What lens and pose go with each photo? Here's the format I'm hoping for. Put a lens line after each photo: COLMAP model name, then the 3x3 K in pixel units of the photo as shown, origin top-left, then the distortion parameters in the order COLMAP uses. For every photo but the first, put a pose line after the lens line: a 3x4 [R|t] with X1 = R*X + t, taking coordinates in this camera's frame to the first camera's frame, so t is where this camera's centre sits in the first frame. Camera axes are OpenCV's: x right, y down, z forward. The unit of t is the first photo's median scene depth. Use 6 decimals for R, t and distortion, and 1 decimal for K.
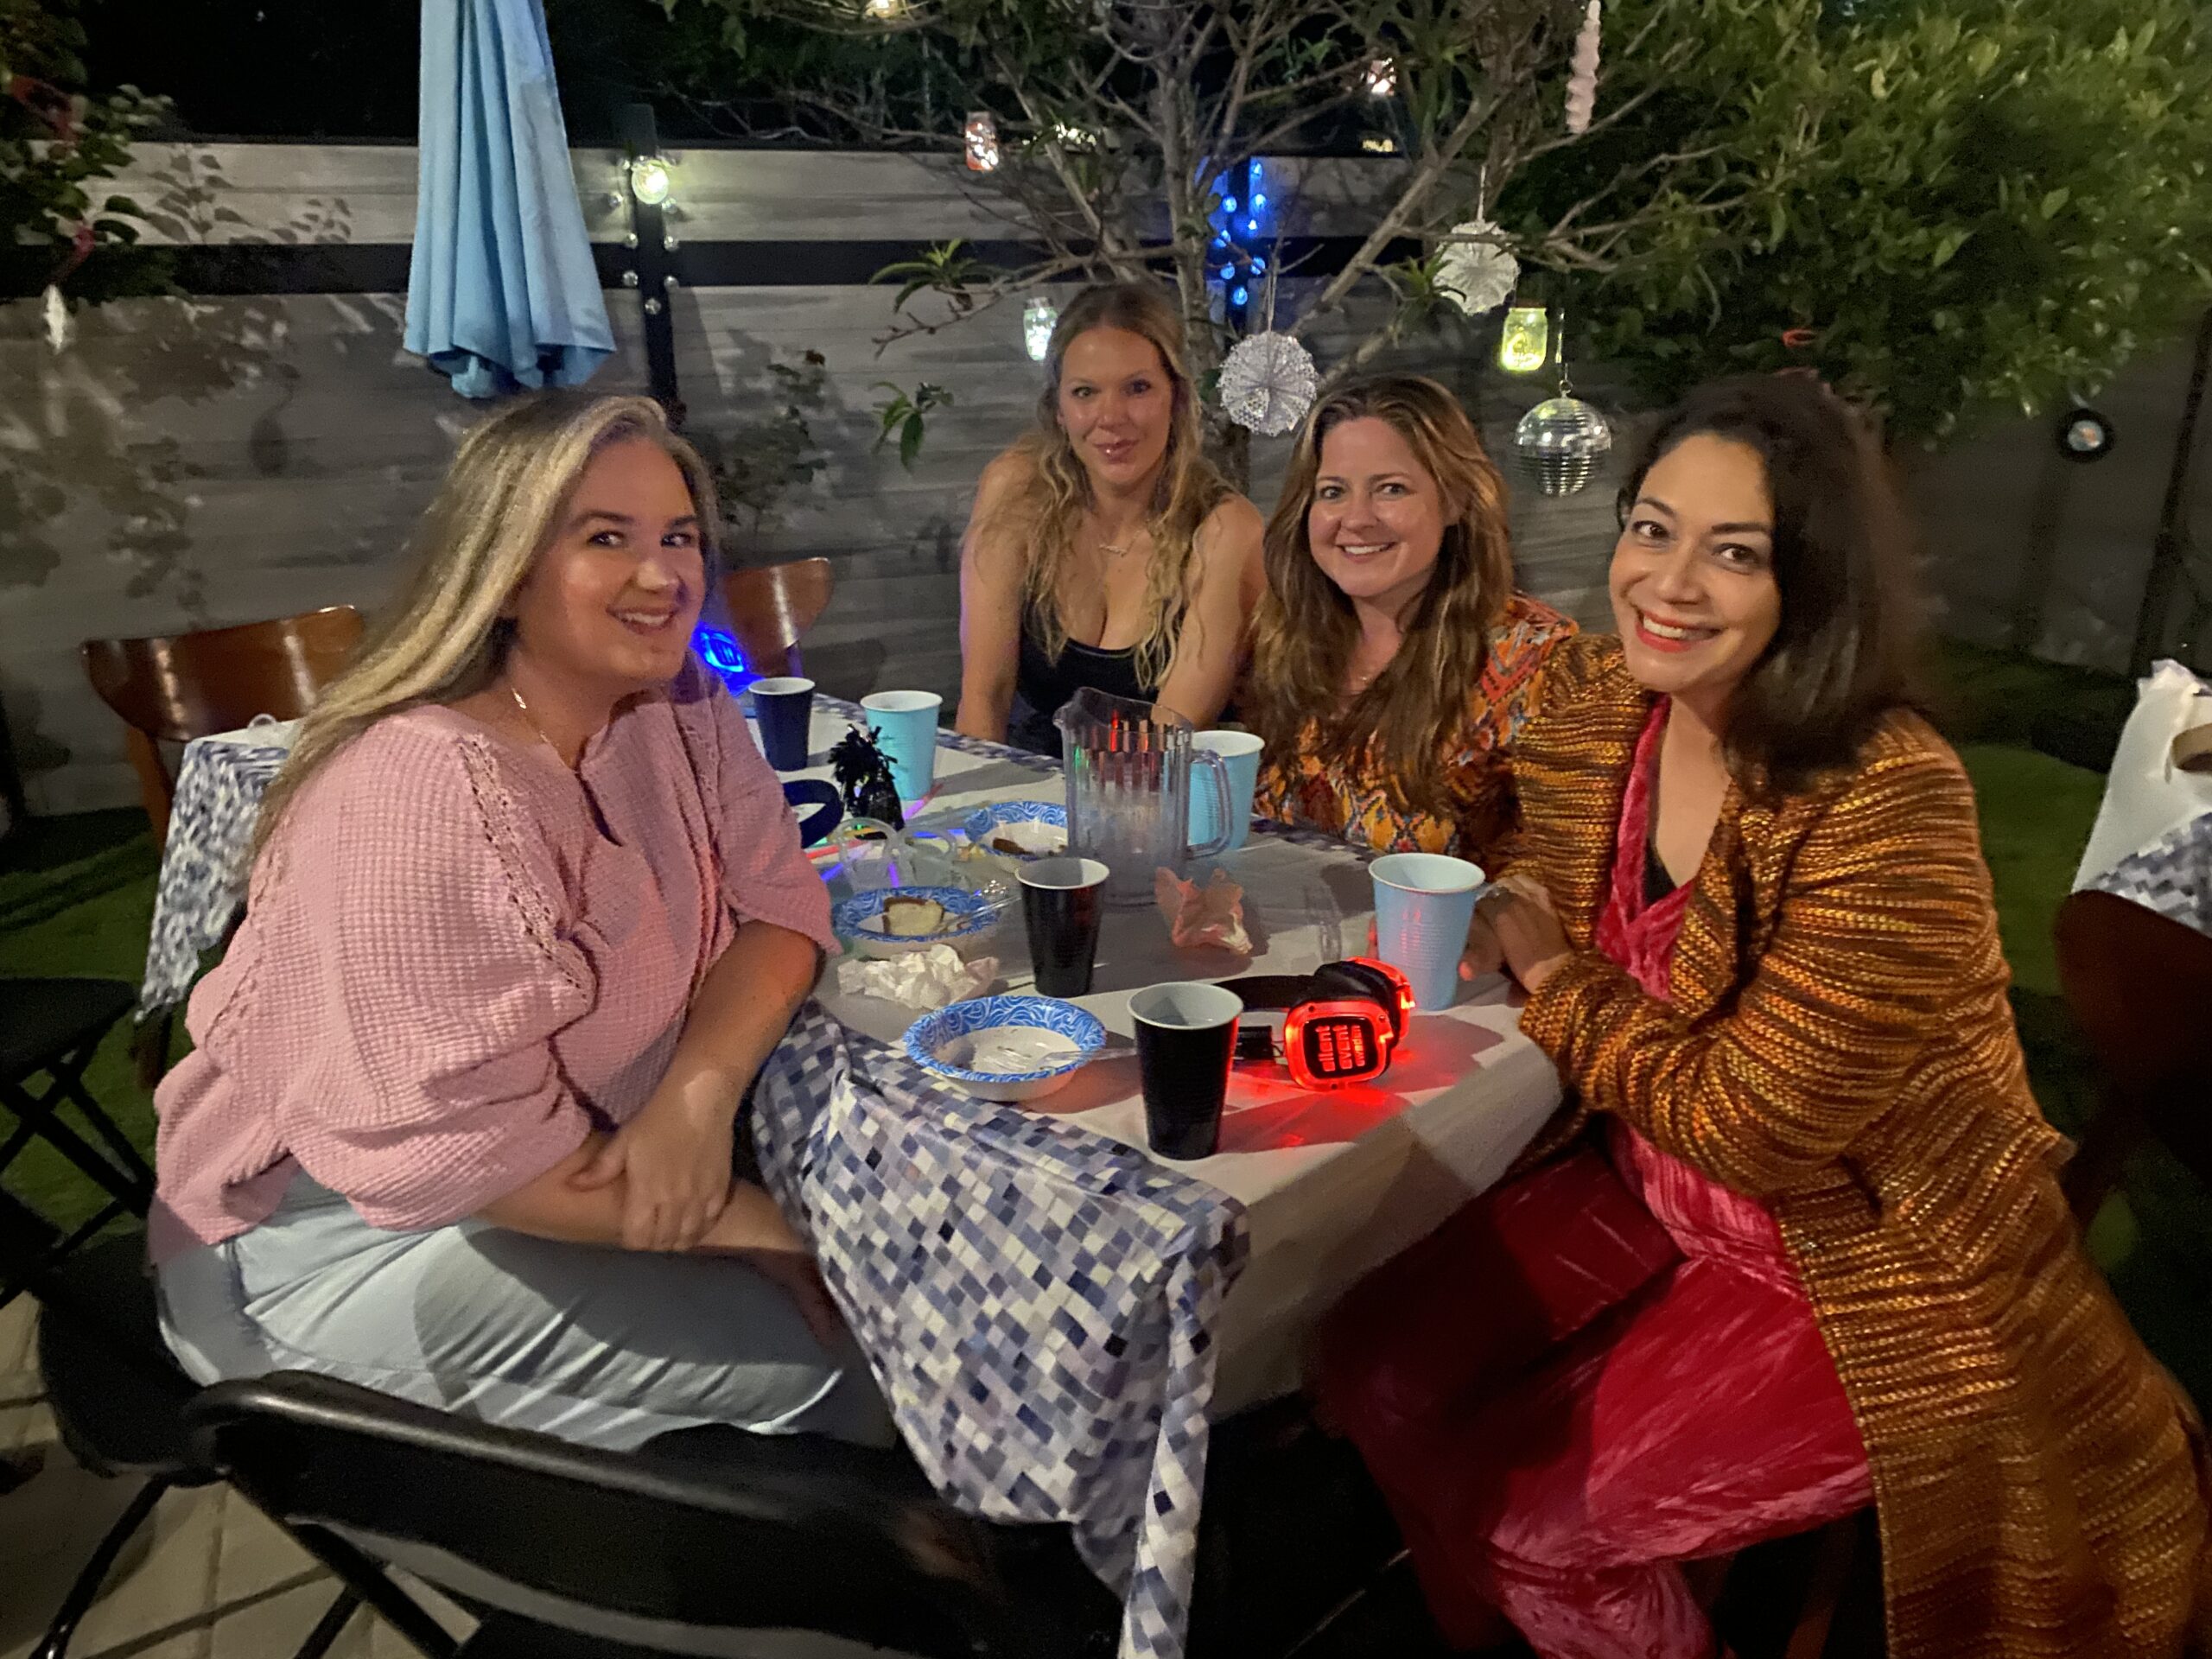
lens RADIAL K [[1658.9, 0, 1103.3], [0, 1658.9, 833.6], [0, 0, 1]] dist [0.006156, 0.003449]
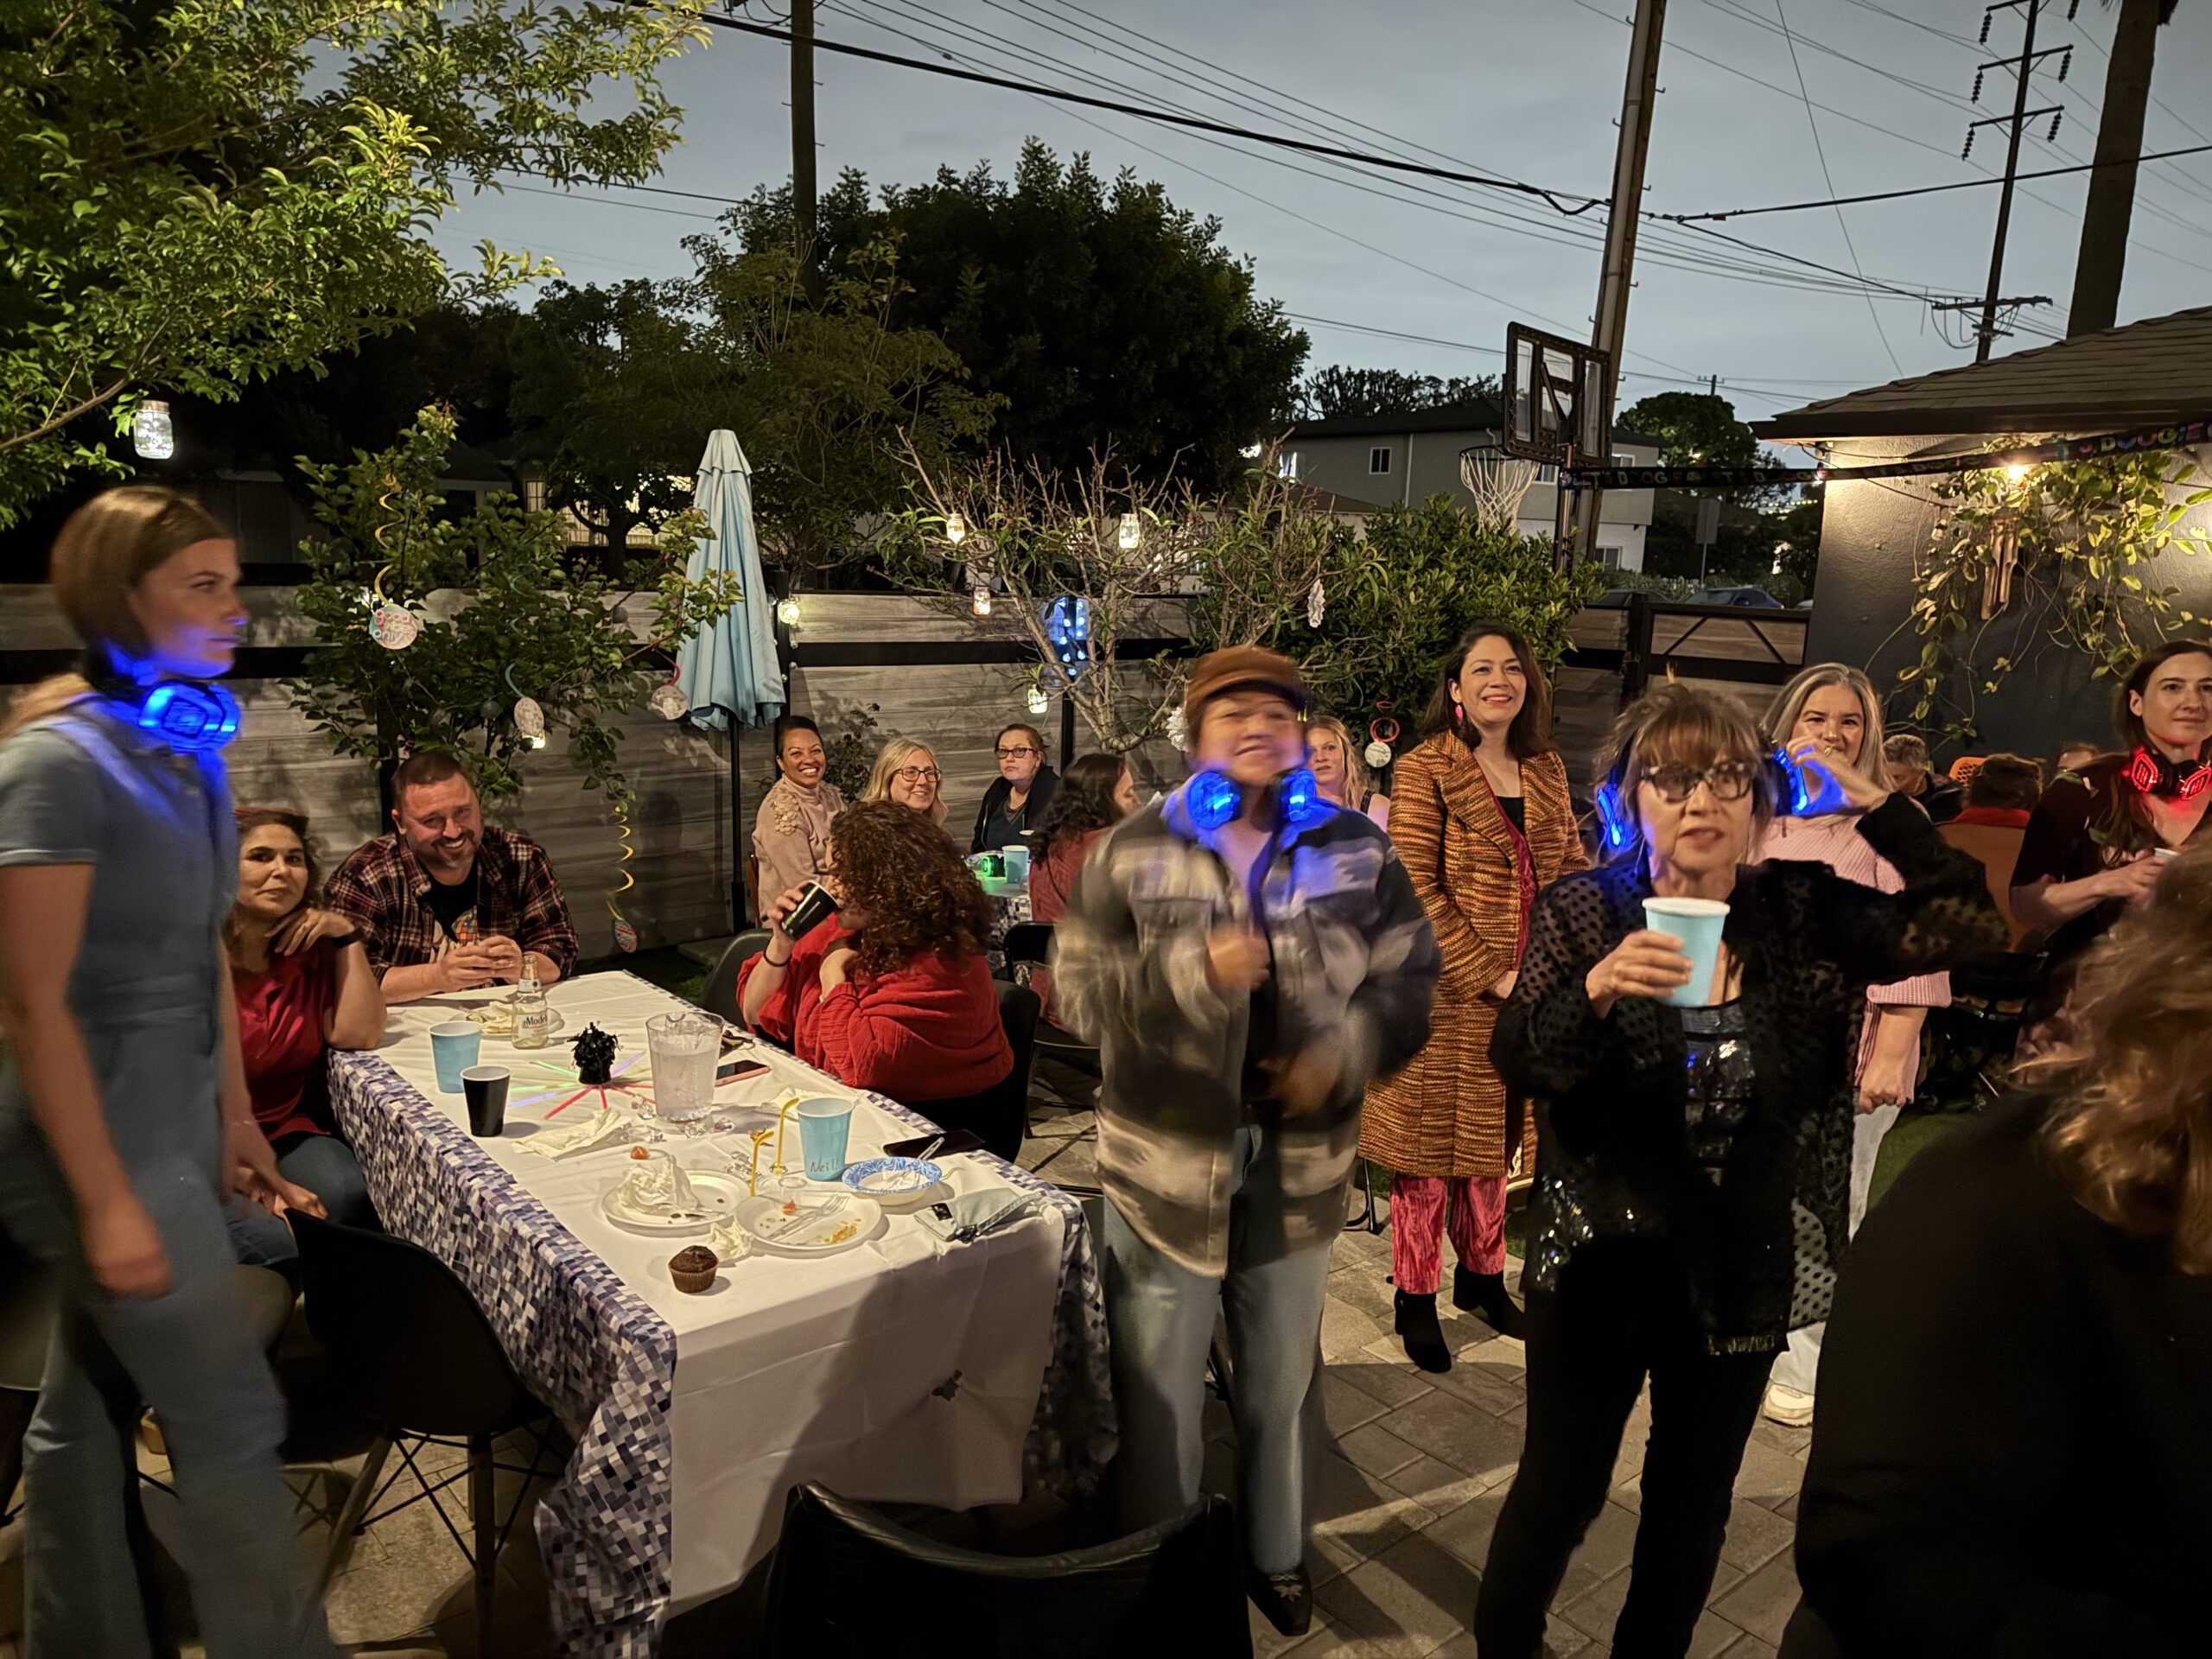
lens RADIAL K [[1549.7, 0, 1106.1], [0, 1549.7, 832.5], [0, 0, 1]] dist [0.031173, -0.004355]
pose [[0.949752, -0.019642, 0.312387, -0.508993], [0.071157, 0.985447, -0.154375, 0.134363], [-0.304809, 0.168847, 0.937327, -0.680396]]
